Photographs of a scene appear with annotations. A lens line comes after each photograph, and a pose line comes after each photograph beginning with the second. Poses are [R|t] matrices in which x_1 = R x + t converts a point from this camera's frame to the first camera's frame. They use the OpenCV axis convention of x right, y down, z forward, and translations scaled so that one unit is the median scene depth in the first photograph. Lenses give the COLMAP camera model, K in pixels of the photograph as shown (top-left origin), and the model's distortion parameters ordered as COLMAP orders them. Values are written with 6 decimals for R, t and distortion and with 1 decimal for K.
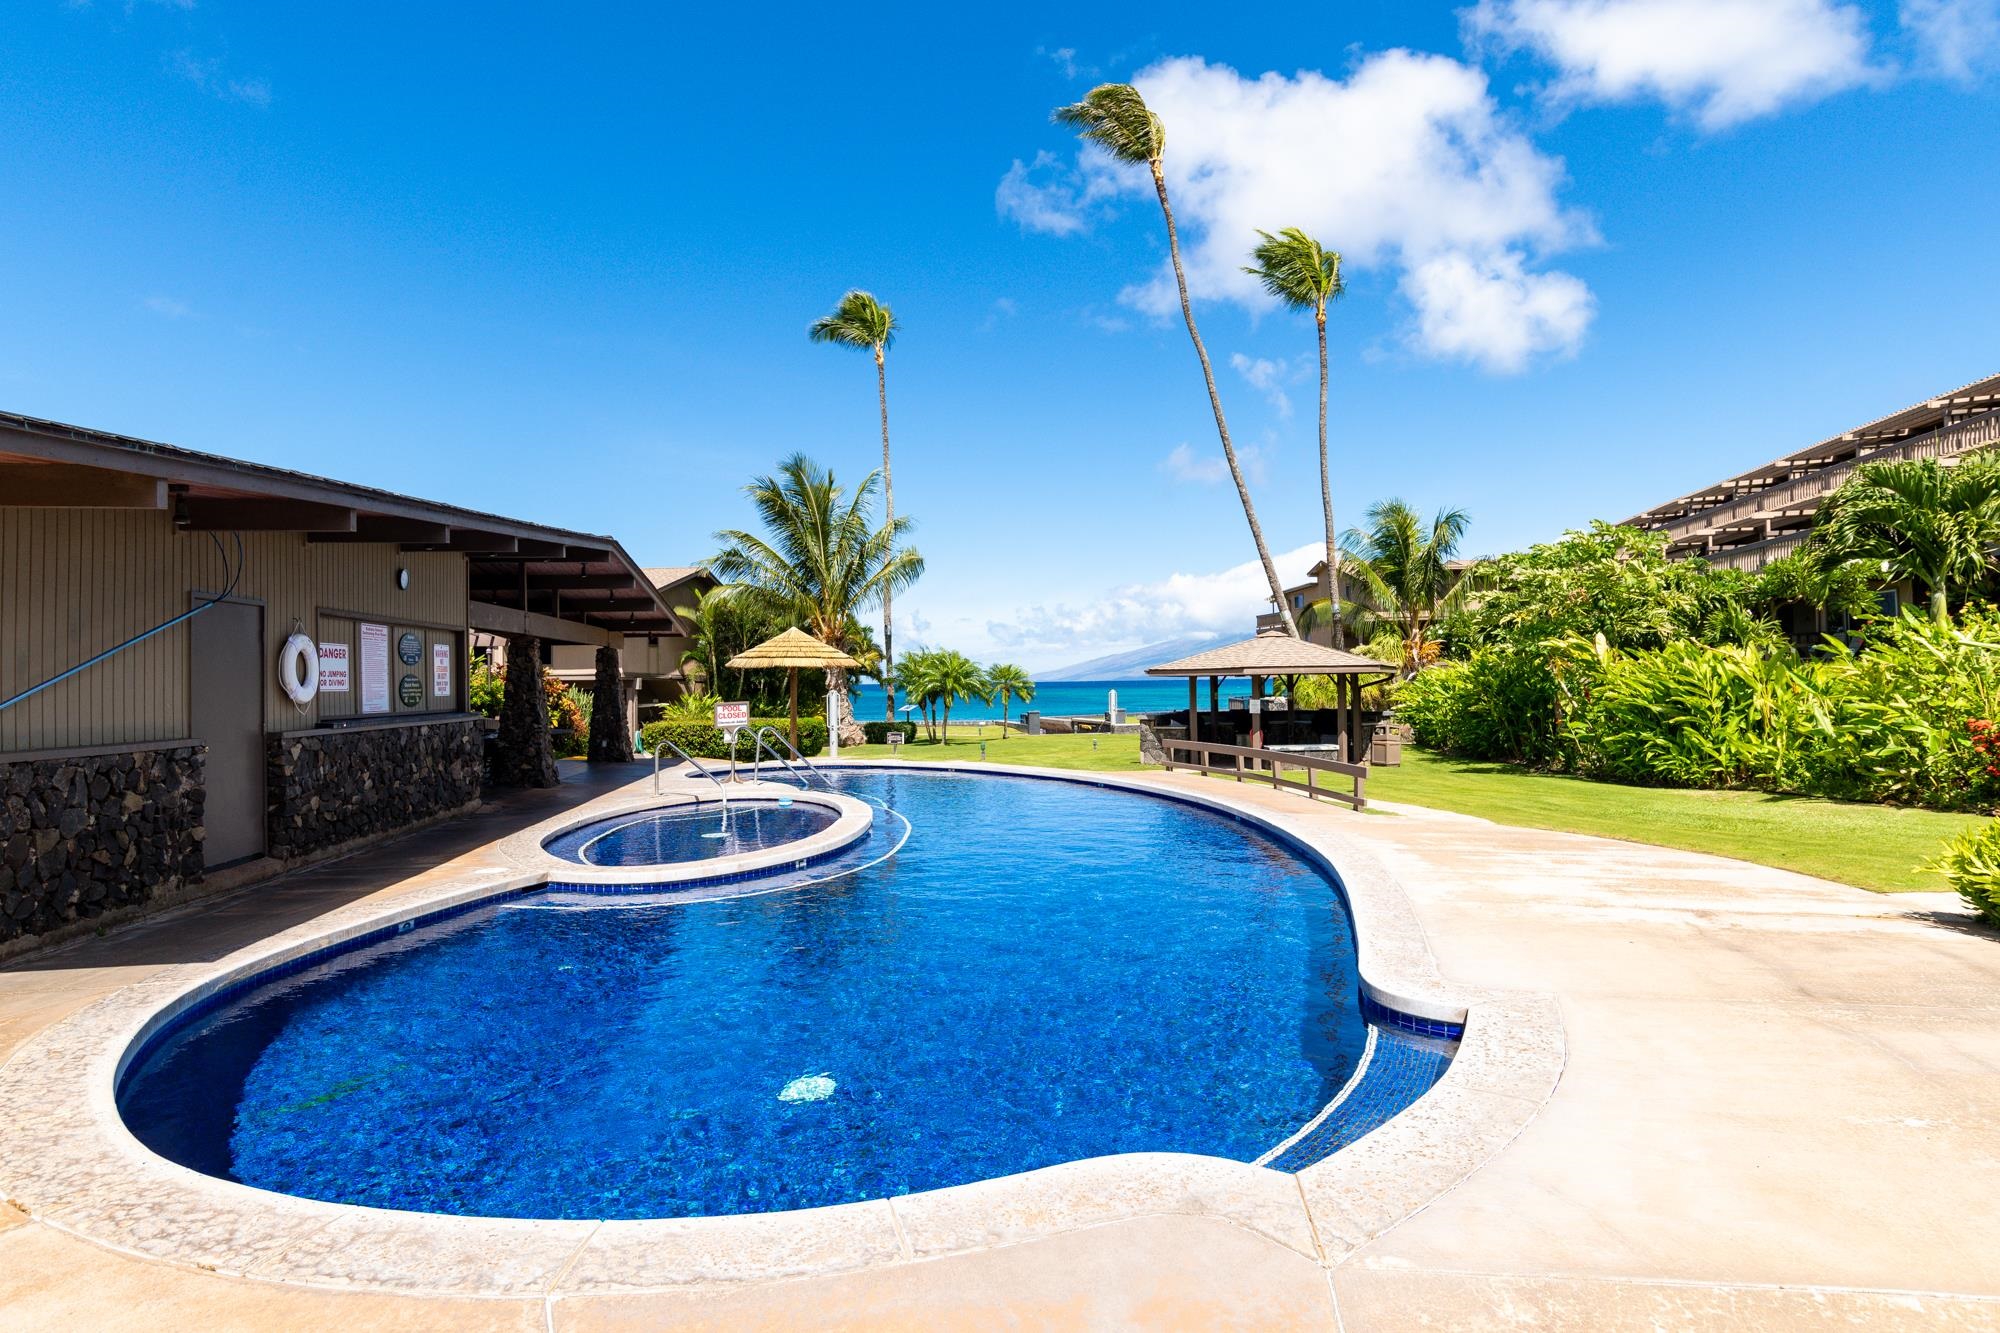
lens RADIAL K [[1089.9, 0, 1006.9], [0, 1089.9, 638.4], [0, 0, 1]] dist [-0.004291, 0.001287]
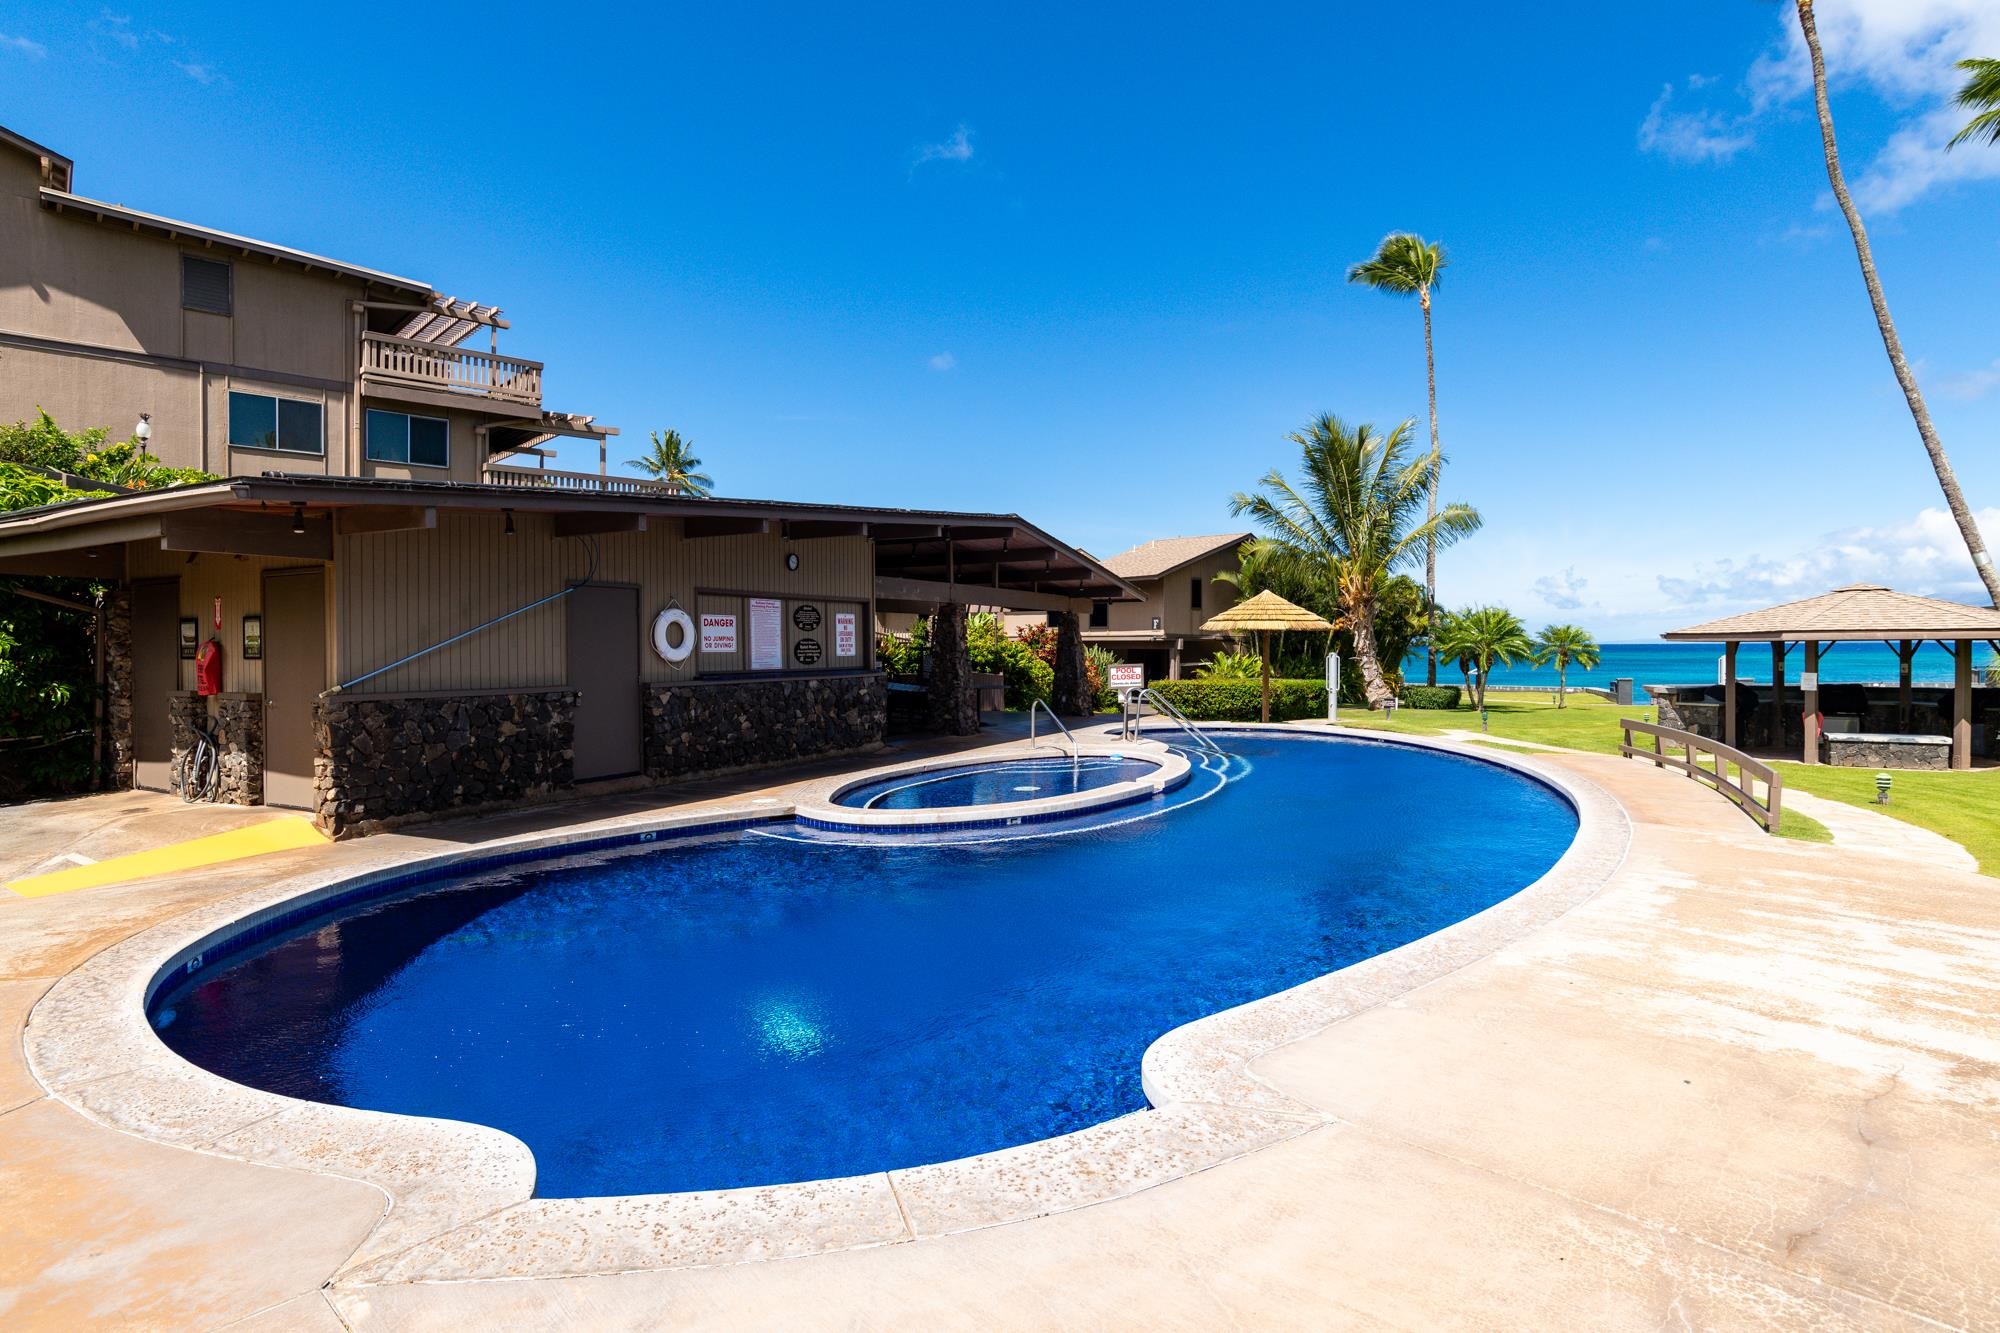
lens RADIAL K [[1037.3, 0, 1000.0], [0, 1037.3, 666.5], [0, 0, 1]] dist [-0.063295, 0.042133]
pose [[0.824969, 0.019666, -0.564836, 0.274210], [0.016679, 0.998112, 0.059112, -0.000807], [0.564932, -0.058186, 0.823083, 0.140673]]
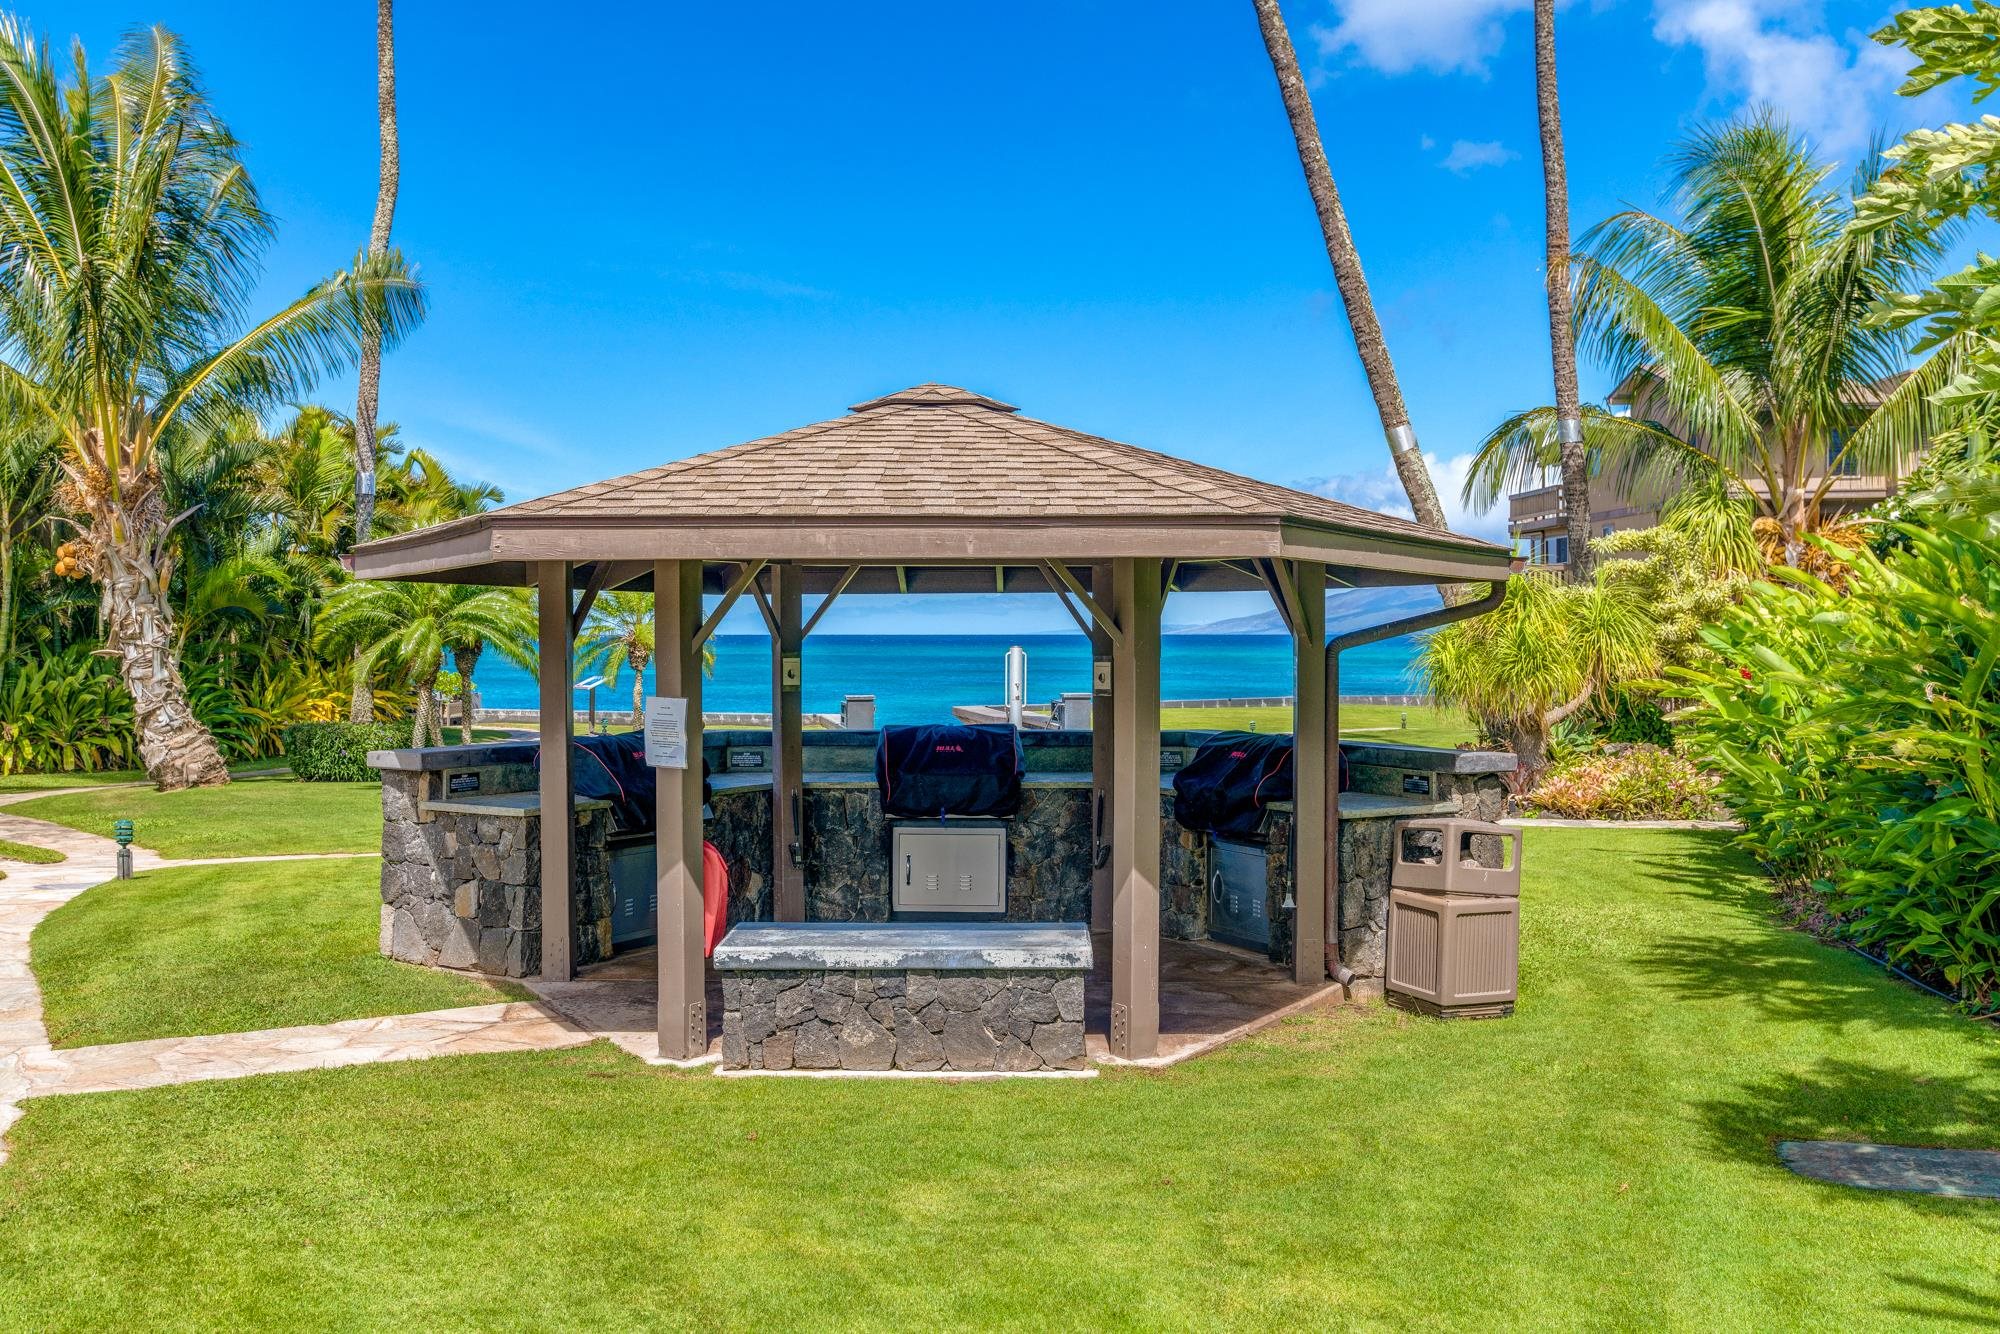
lens RADIAL K [[1756.8, 0, 1000.0], [0, 1756.8, 667.0], [0, 0, 1]] dist [0.007325, 0.003358]
pose [[0.993667, 0.011528, -0.111772, 0.554802], [-0.004784, 0.998162, 0.060415, 0.055539], [0.112263, -0.059498, 0.991896, 1.208281]]
